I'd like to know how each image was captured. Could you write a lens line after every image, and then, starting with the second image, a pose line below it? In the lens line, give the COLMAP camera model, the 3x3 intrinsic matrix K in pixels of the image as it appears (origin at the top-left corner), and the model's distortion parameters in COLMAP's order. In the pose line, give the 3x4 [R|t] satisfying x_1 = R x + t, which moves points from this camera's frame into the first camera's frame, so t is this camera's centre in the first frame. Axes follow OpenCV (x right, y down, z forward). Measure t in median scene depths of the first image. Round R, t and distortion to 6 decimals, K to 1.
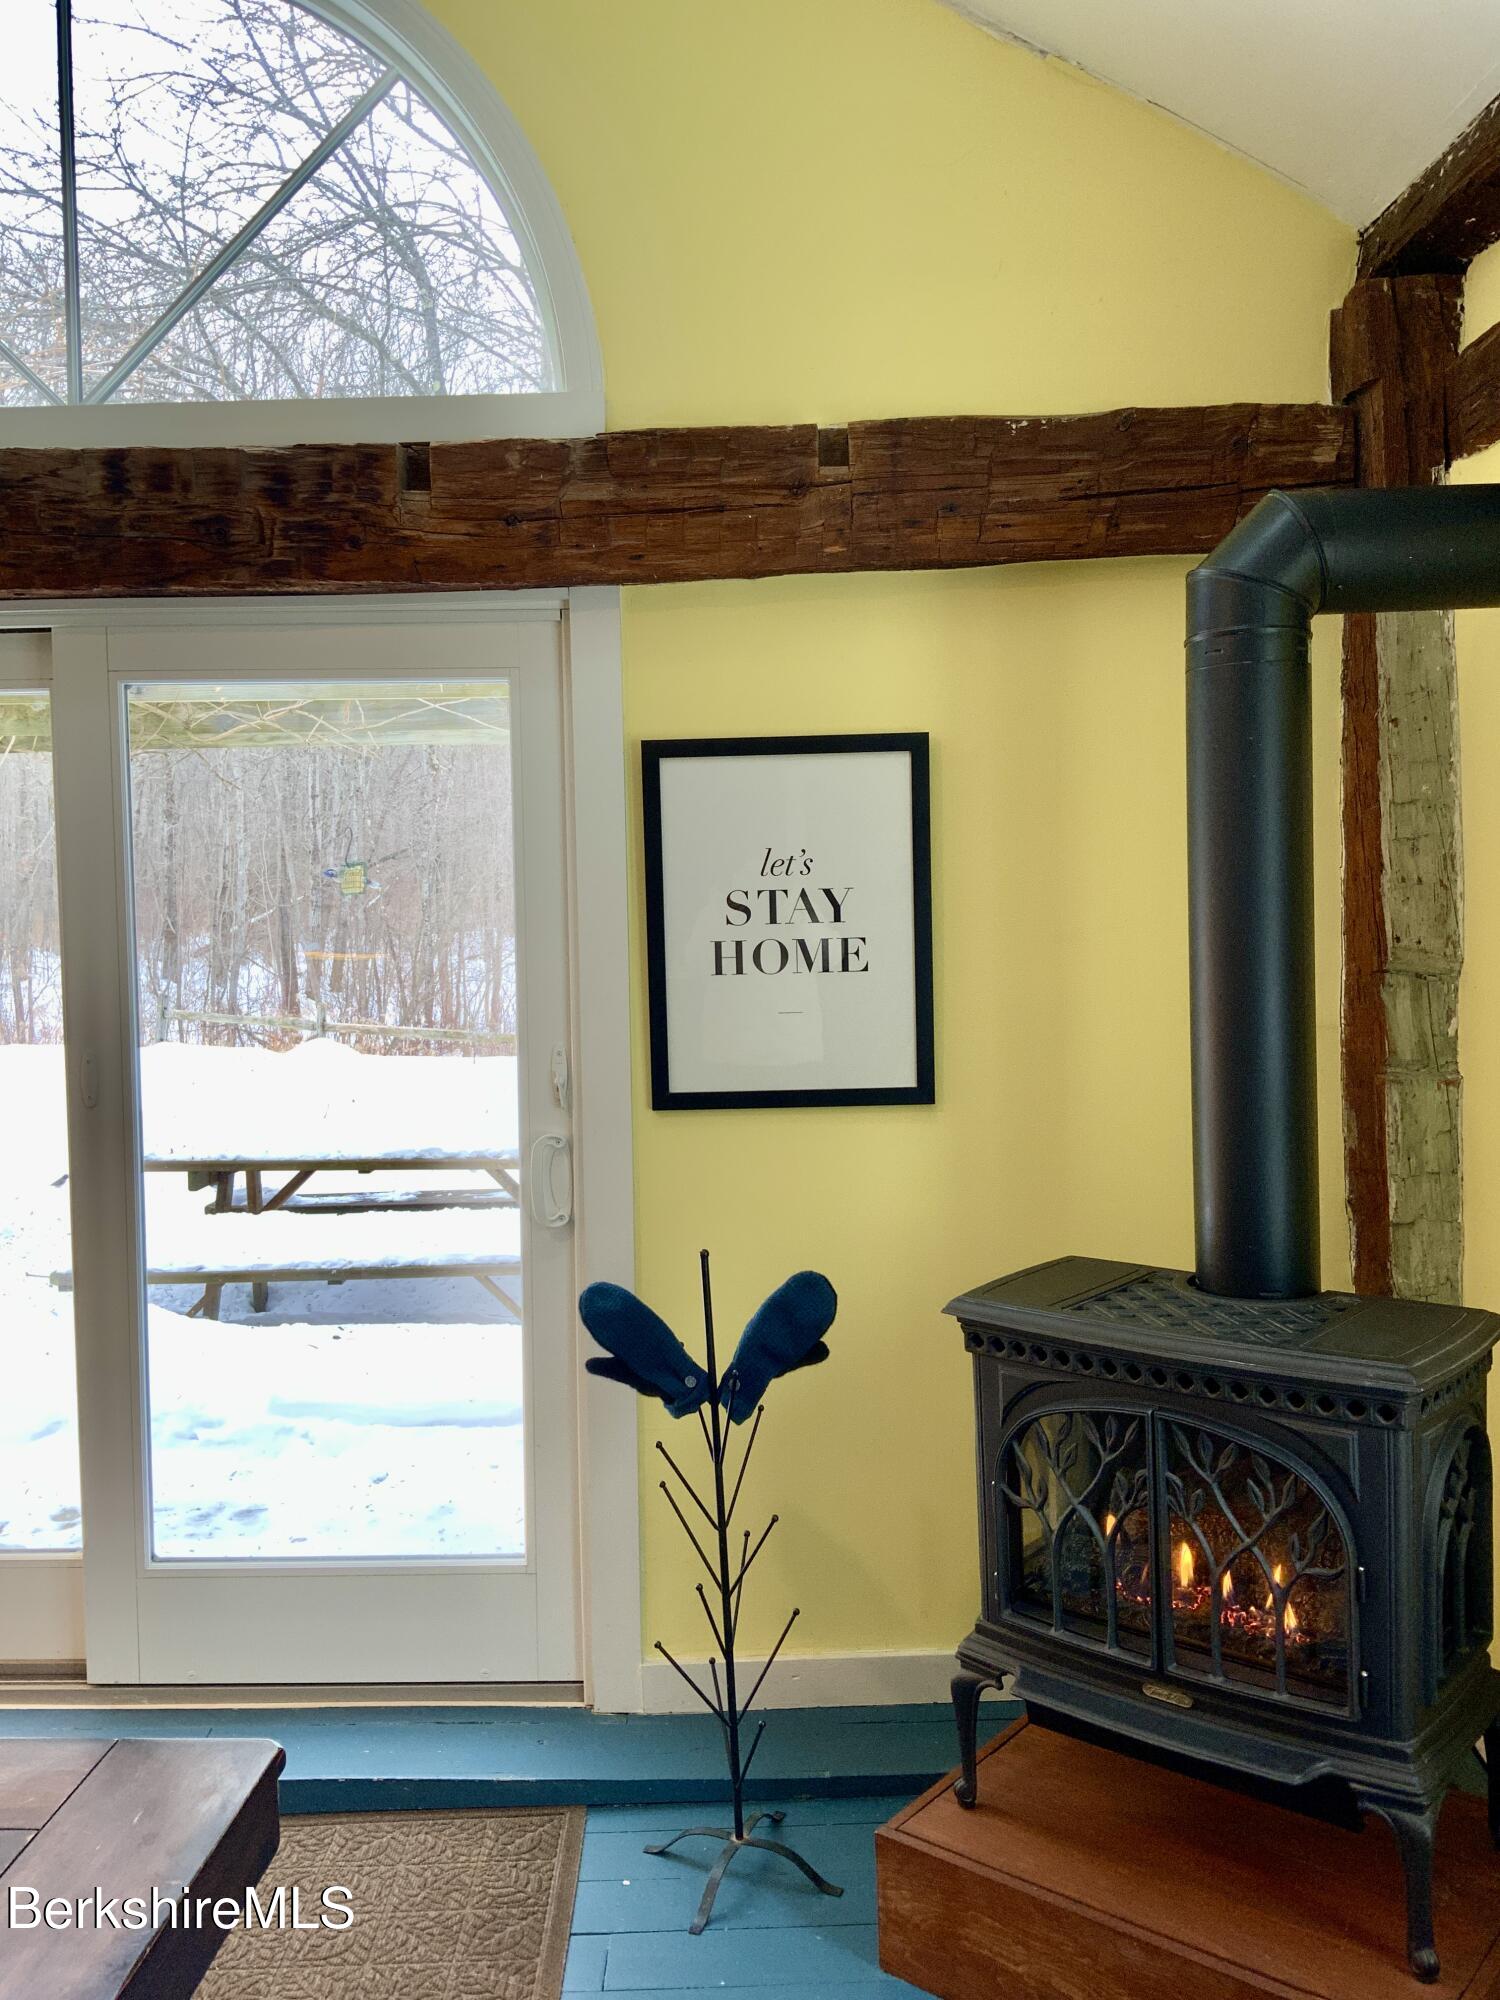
lens RADIAL K [[1628.0, 0, 750.0], [0, 1628.0, 1000.0], [0, 0, 1]] dist [0.113044, -0.232995]
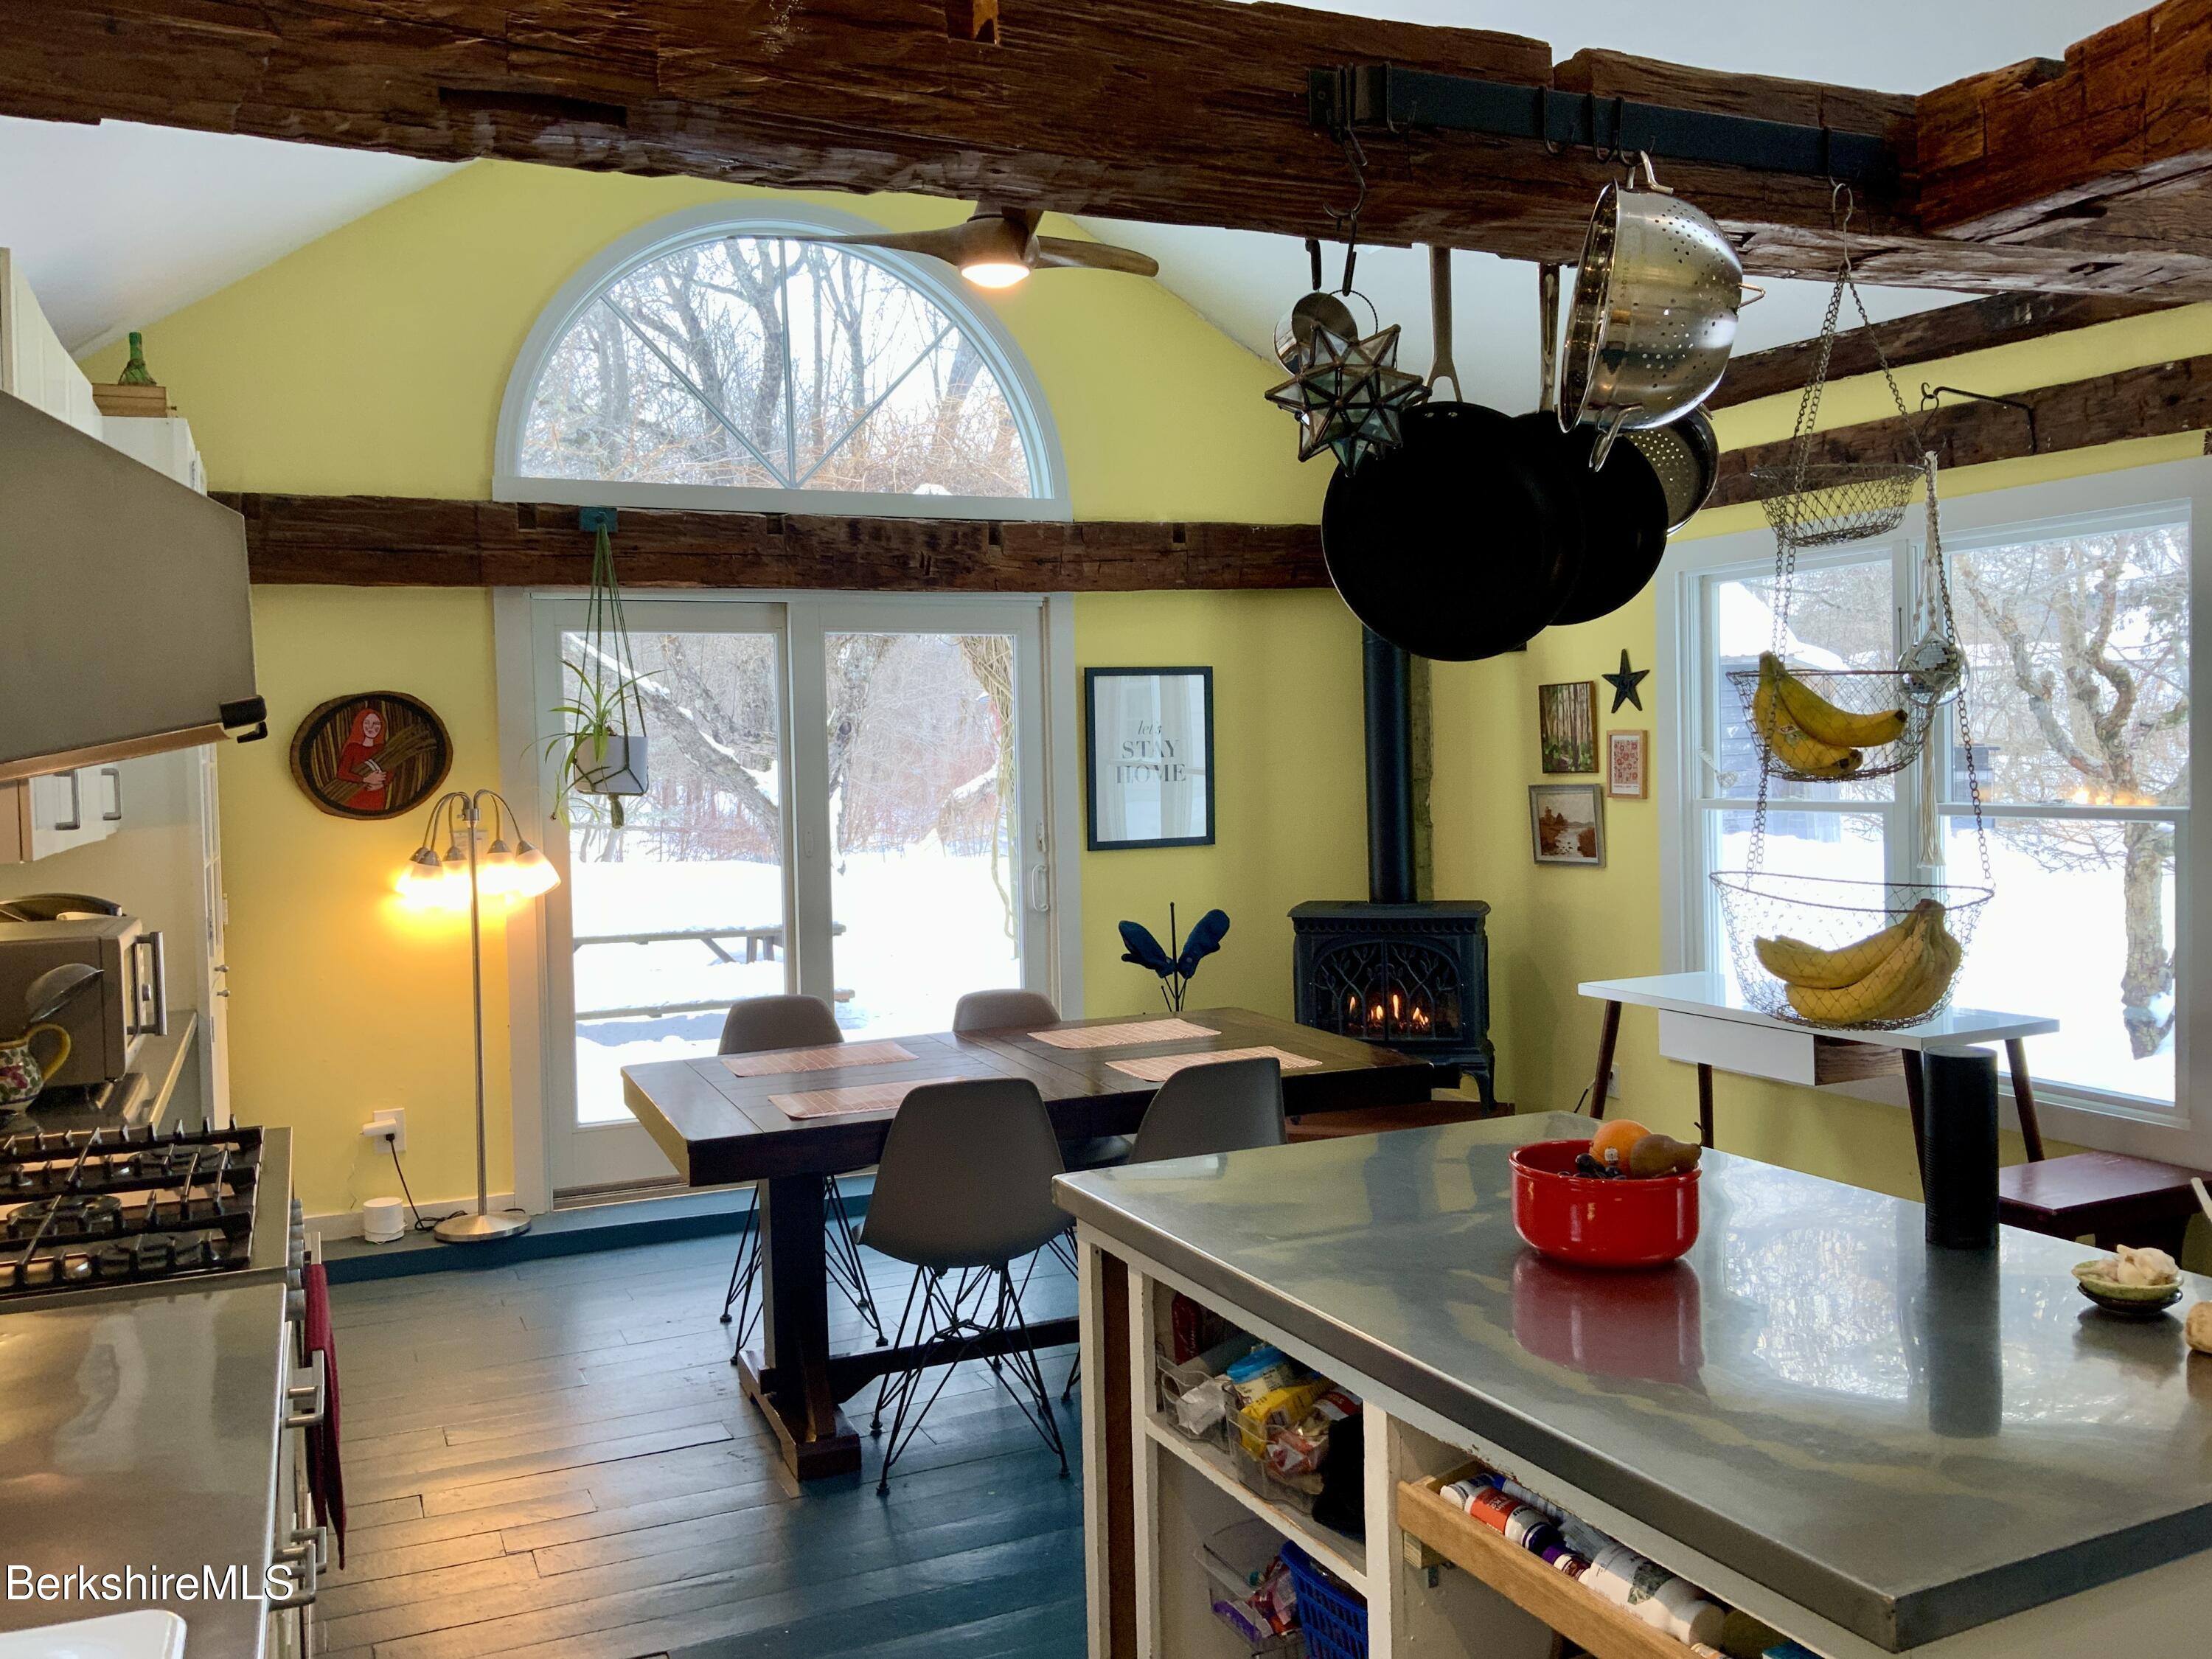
lens RADIAL K [[1800.6, 0, 1107.1], [0, 1800.6, 823.8], [0, 0, 1]] dist [0.113044, -0.232995]
pose [[0.910141, -0.018180, 0.413901, -1.009424], [0.025075, 0.999622, -0.011232, 0.063333], [-0.413540, 0.020601, 0.910253, -1.085316]]
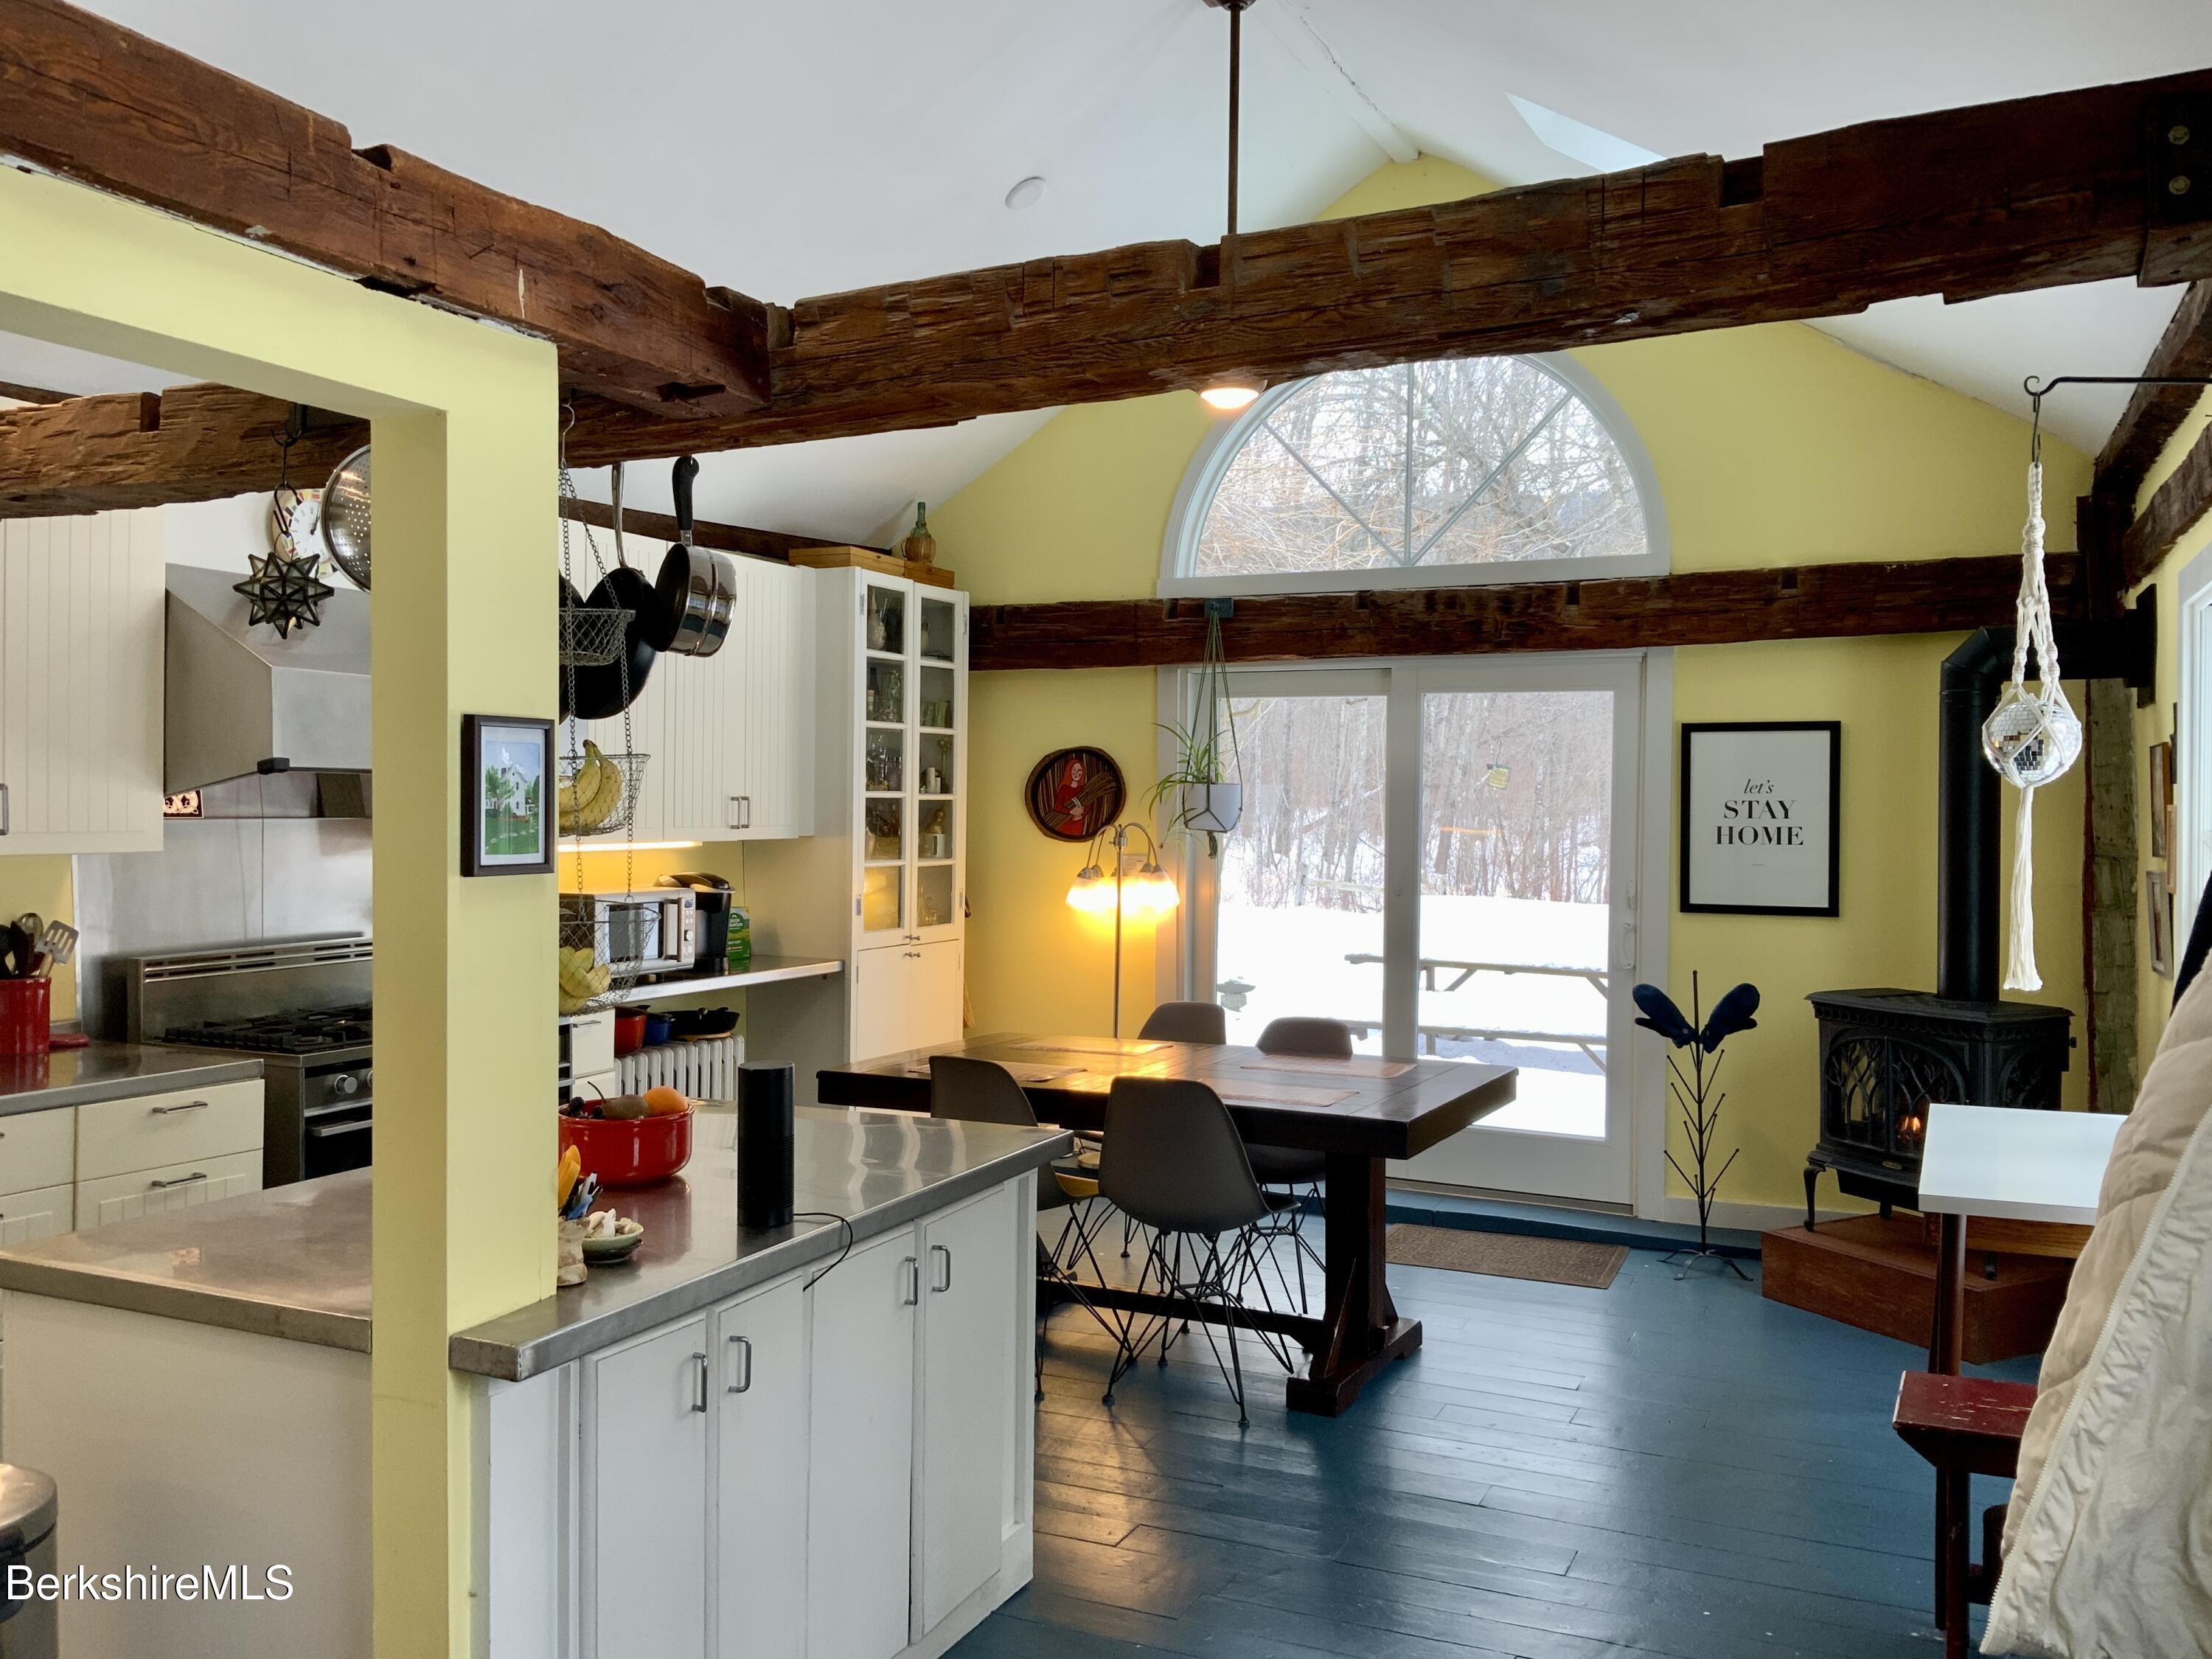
lens RADIAL K [[1800.6, 0, 1107.1], [0, 1800.6, 823.8], [0, 0, 1]] dist [0.113044, -0.232995]
pose [[0.909783, 0.034783, -0.413623, 0.221745], [-0.049605, 0.998452, -0.025147, 0.053537], [0.412109, 0.043396, 0.910101, -1.323025]]
